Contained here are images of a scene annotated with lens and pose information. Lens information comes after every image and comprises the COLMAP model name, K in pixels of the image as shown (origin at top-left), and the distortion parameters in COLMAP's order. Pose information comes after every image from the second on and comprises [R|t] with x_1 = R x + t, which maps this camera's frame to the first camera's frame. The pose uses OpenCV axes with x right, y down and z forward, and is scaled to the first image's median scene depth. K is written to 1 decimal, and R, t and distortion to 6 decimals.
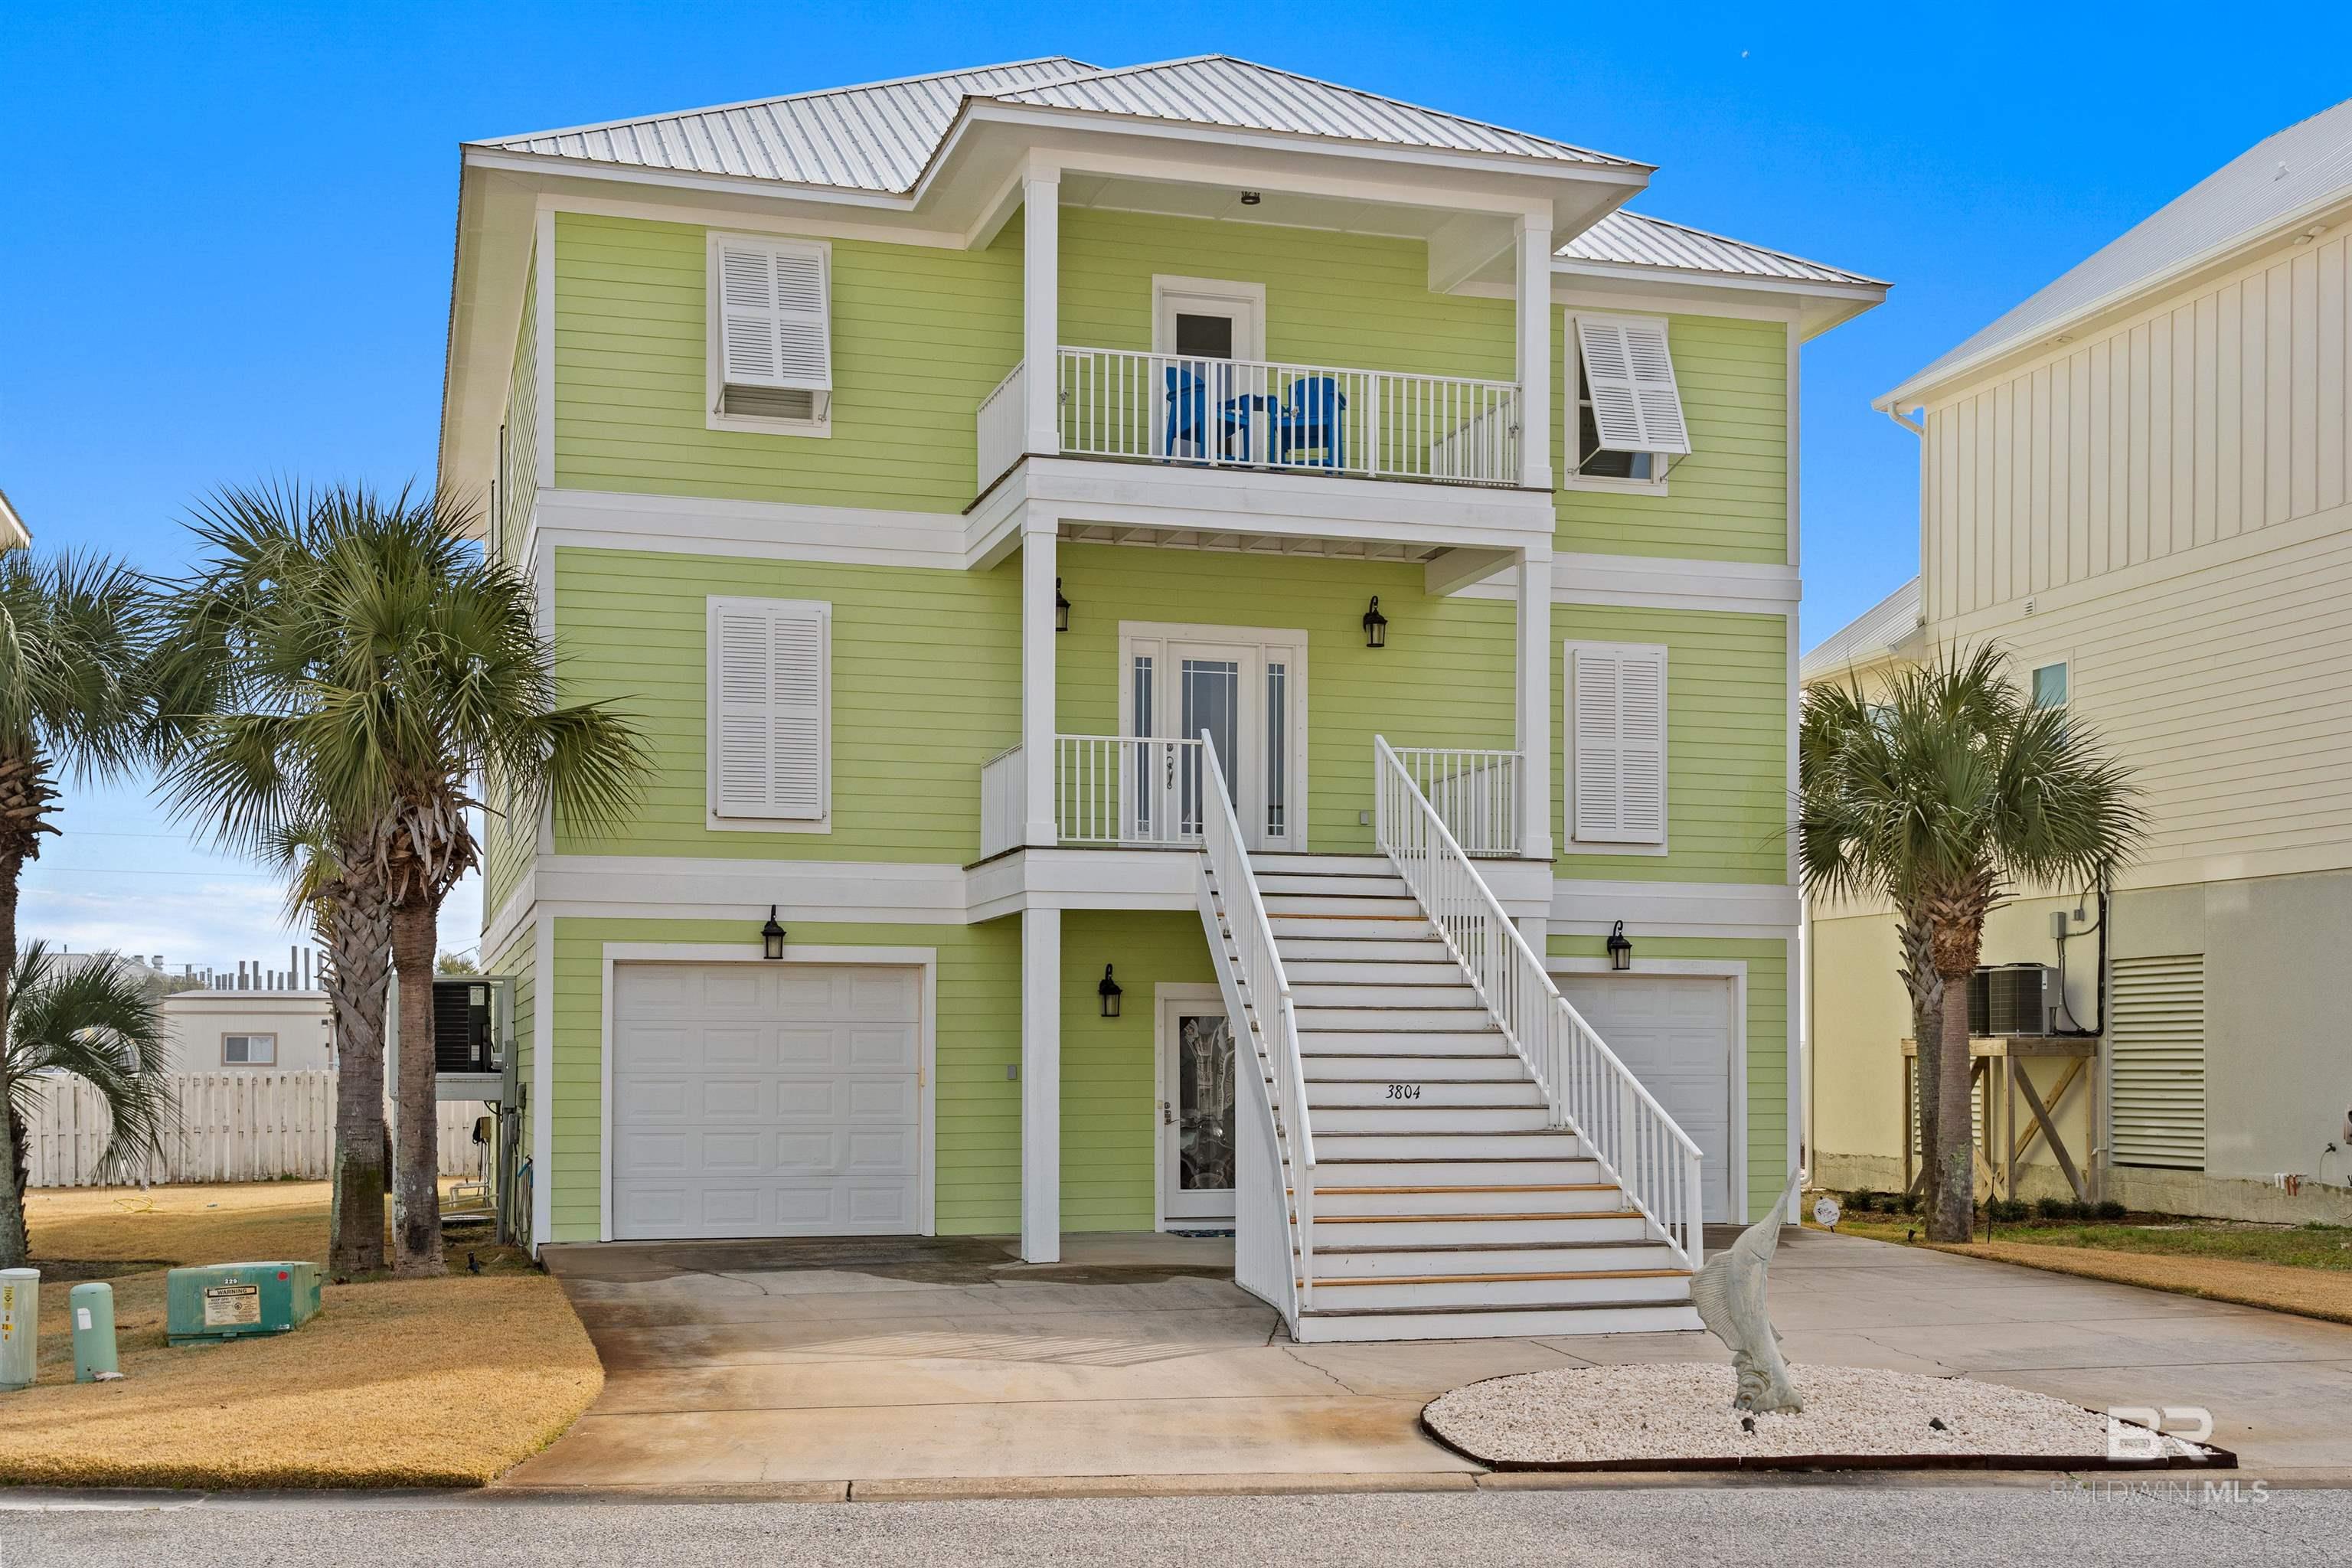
lens RADIAL K [[2587.2, 0, 1175.3], [0, 2587.2, 734.4], [0, 0, 1]] dist [0.041451, 0.000000]
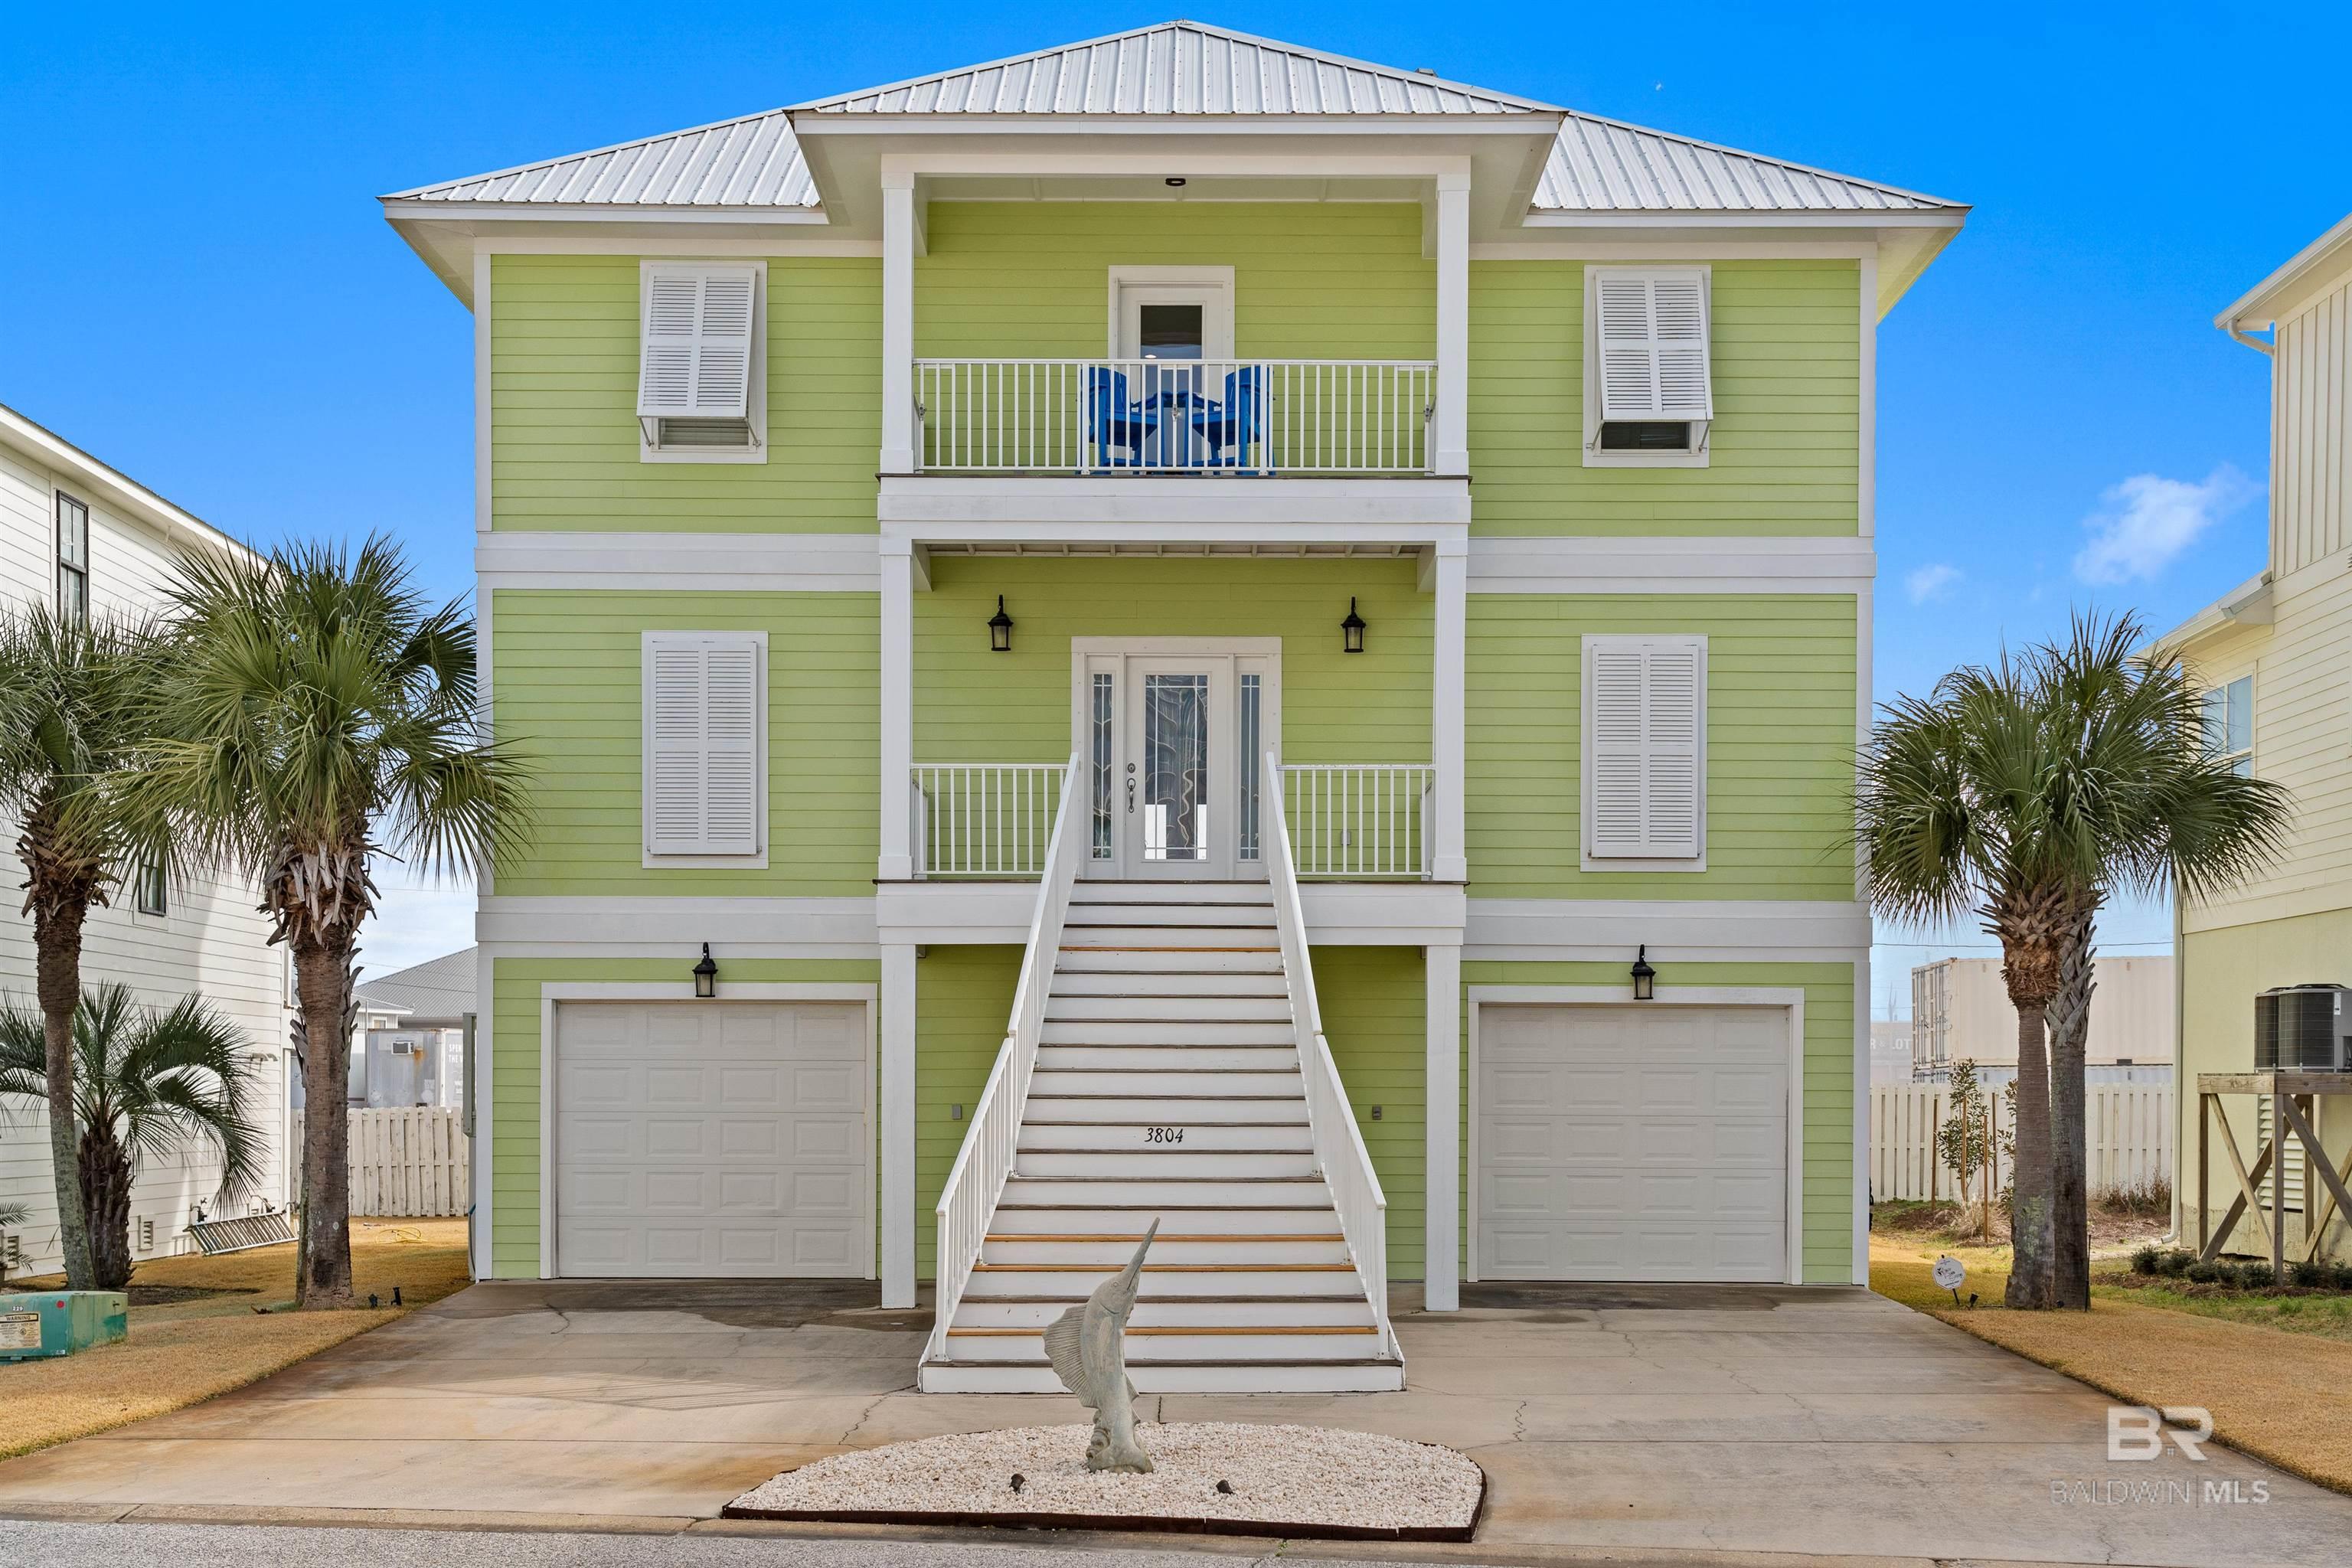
lens RADIAL K [[2900.8, 0, 1175.9], [0, 2900.8, 782.9], [0, 0, 1]] dist [0.050294, 0.000000]
pose [[0.960800, -0.028533, -0.275771, 0.319706], [0.034049, 0.999304, 0.015234, -0.005593], [0.275145, -0.024026, 0.961103, -0.013195]]
